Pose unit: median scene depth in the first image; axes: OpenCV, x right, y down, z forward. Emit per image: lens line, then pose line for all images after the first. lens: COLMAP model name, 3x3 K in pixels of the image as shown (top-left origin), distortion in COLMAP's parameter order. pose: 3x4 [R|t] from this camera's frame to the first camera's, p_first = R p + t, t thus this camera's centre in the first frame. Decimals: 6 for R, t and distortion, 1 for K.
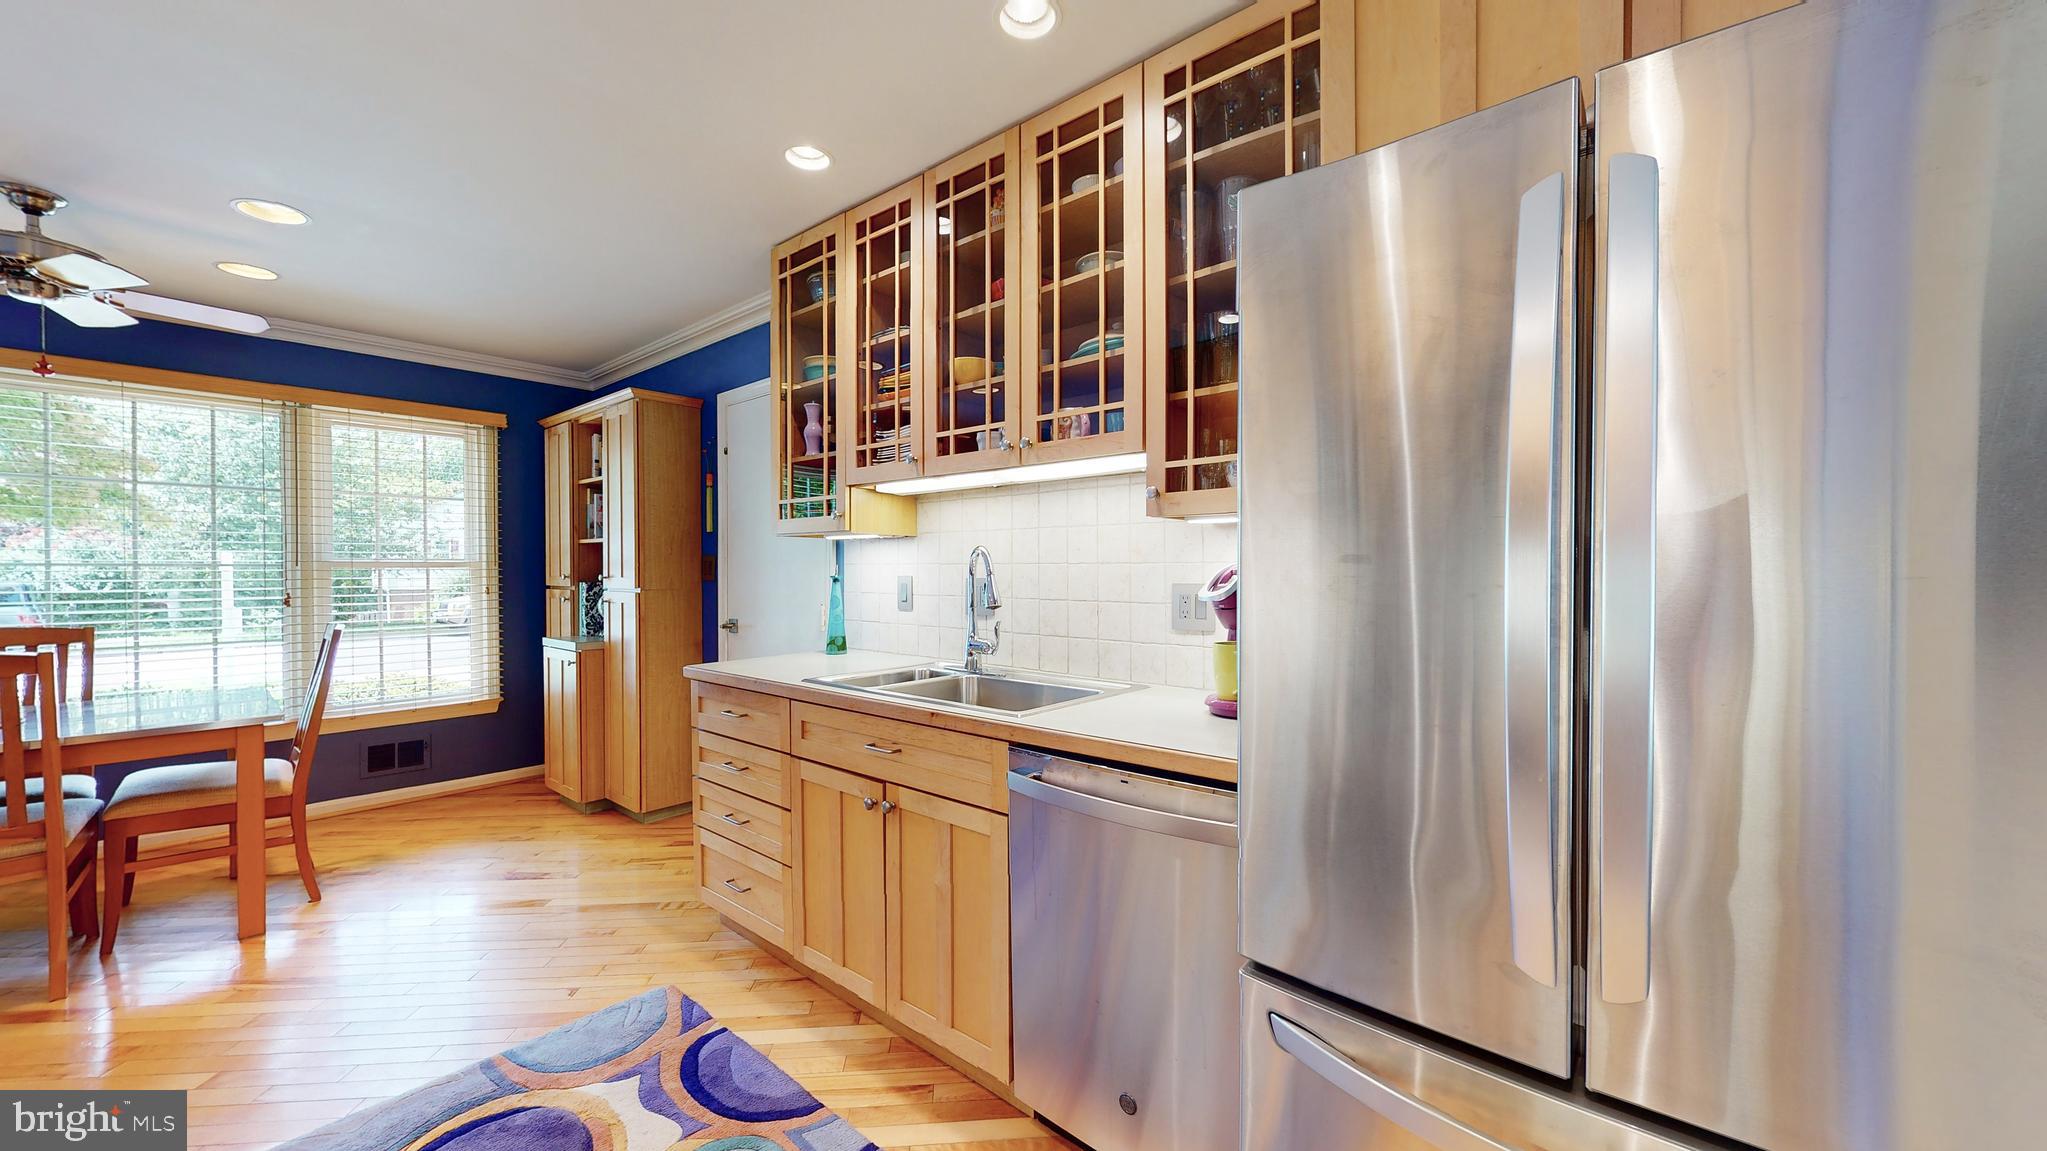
lens RADIAL K [[745.1, 0, 1021.9], [0, 745.1, 576.3], [0, 0, 1]] dist [-0.001088, -0.000127]
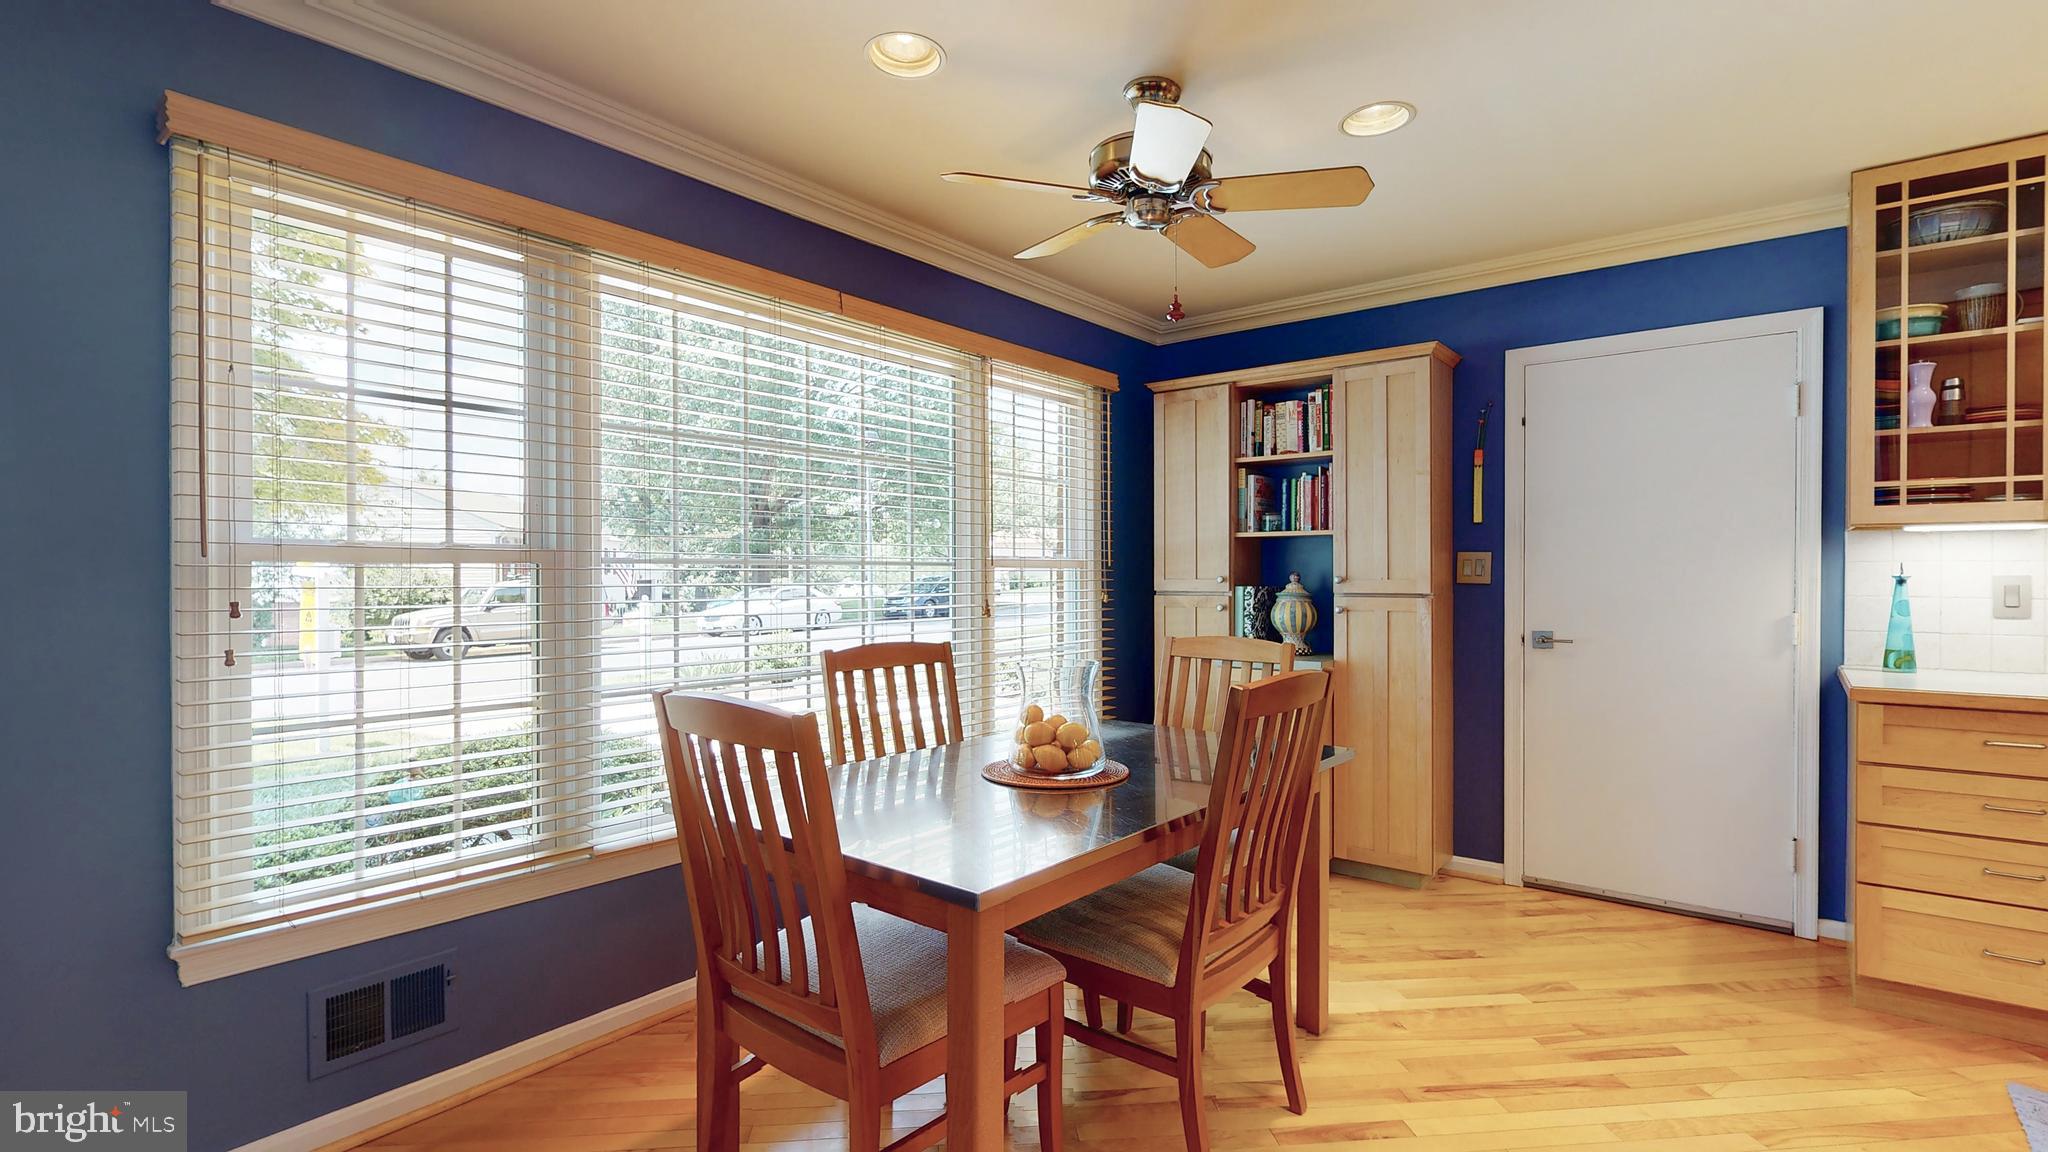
lens RADIAL K [[941.2, 0, 1026.2], [0, 941.2, 578.7], [0, 0, 1]] dist [-0.014621, 0.000134]
pose [[0.999806, -0.000217, 0.019674, -0.942567], [0.000299, 0.999991, -0.004144, 0.004585], [-0.019673, 0.004149, 0.999798, 0.007672]]
